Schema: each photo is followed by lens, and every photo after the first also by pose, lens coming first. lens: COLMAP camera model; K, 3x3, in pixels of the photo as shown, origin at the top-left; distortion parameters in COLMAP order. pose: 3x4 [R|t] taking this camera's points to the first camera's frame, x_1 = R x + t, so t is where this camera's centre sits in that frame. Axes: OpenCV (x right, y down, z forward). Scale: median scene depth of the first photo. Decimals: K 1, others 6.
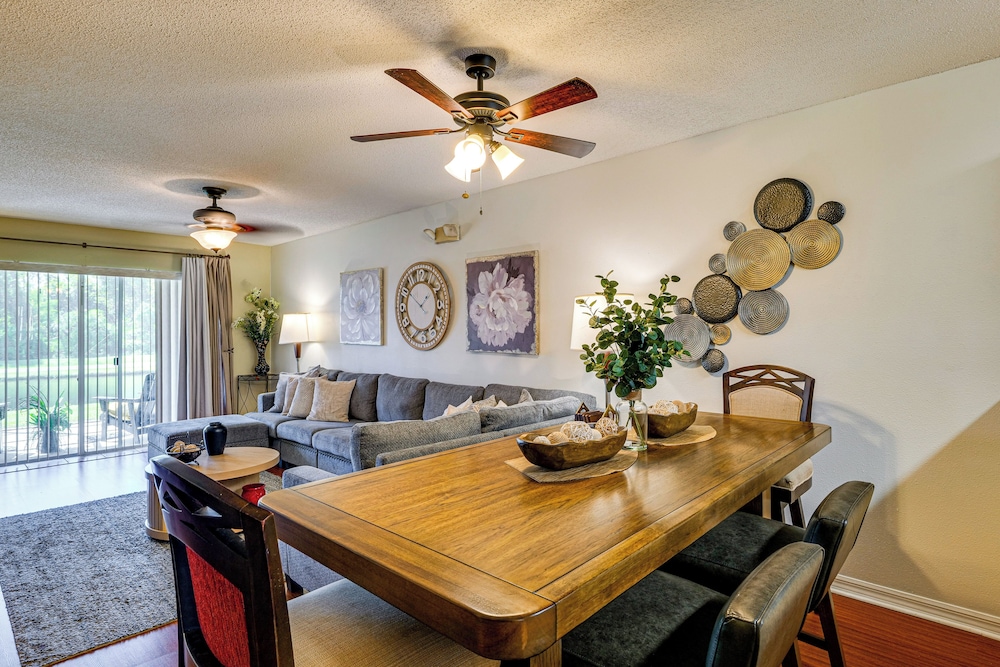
lens RADIAL K [[532.0, 0, 508.8], [0, 532.0, 328.3], [0, 0, 1]] dist [0.002266, 0.001269]
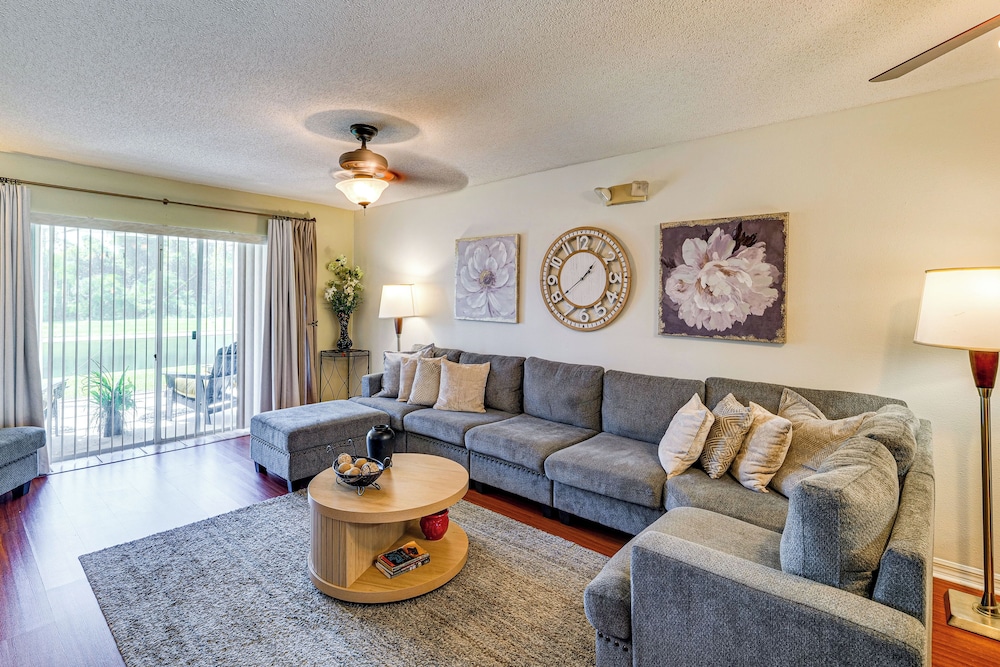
lens RADIAL K [[476.2, 0, 497.4], [0, 476.2, 301.6], [0, 0, 1]] dist [0.001378, -0.001303]
pose [[0.999421, 0.016051, 0.029990, -0.325221], [-0.016262, 0.999845, 0.006817, -0.008698], [-0.029876, -0.007301, 0.999527, 0.246093]]
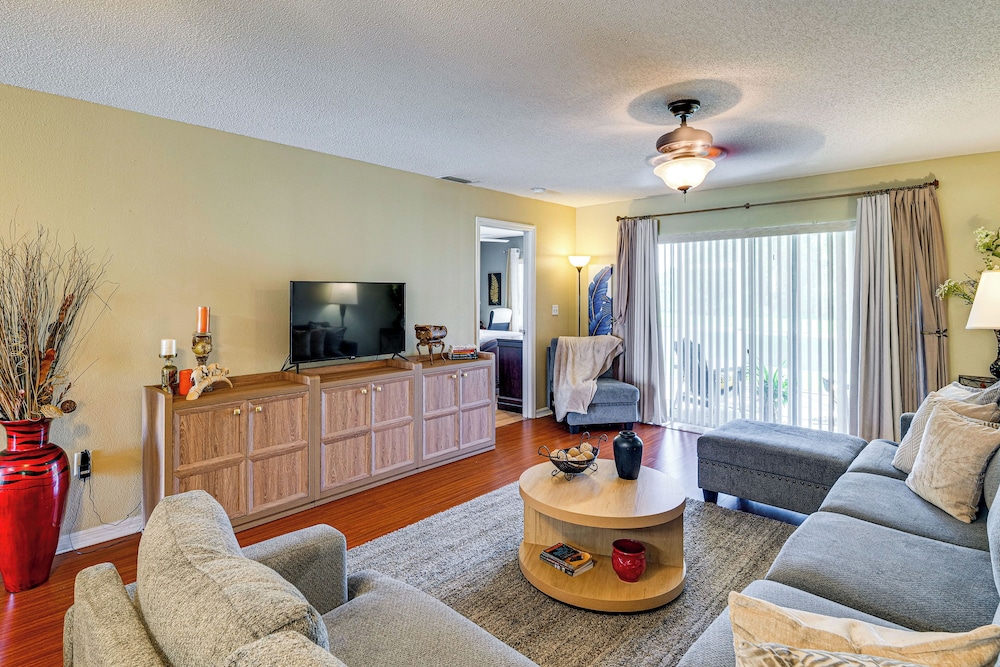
lens RADIAL K [[532.0, 0, 500.8], [0, 532.0, 291.6], [0, 0, 1]] dist [0.002266, 0.001269]
pose [[0.013509, 0.001249, -0.999908, 0.131962], [0.000790, 0.999999, 0.001260, -0.011380], [0.999908, -0.000807, 0.013508, 0.657050]]
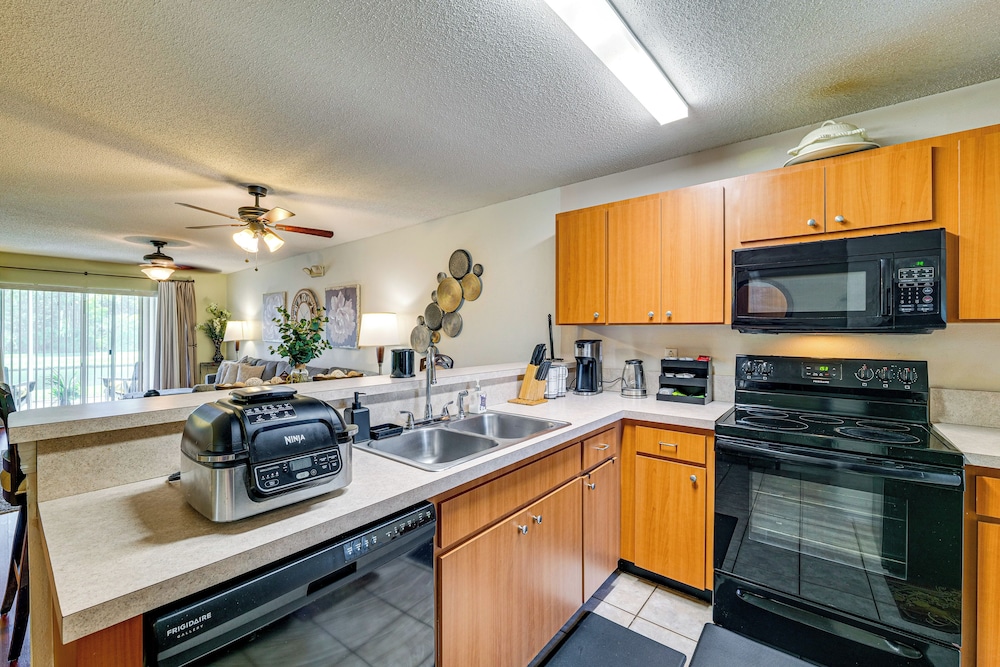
lens RADIAL K [[410.5, 0, 493.4], [0, 410.5, 334.0], [0, 0, 1]] dist [-0.013342, 0.000238]
pose [[0.998526, 0.010451, 0.053255, 0.323940], [-0.010619, 0.999940, 0.002862, -0.002621], [-0.053222, -0.003423, 0.998577, -0.216842]]
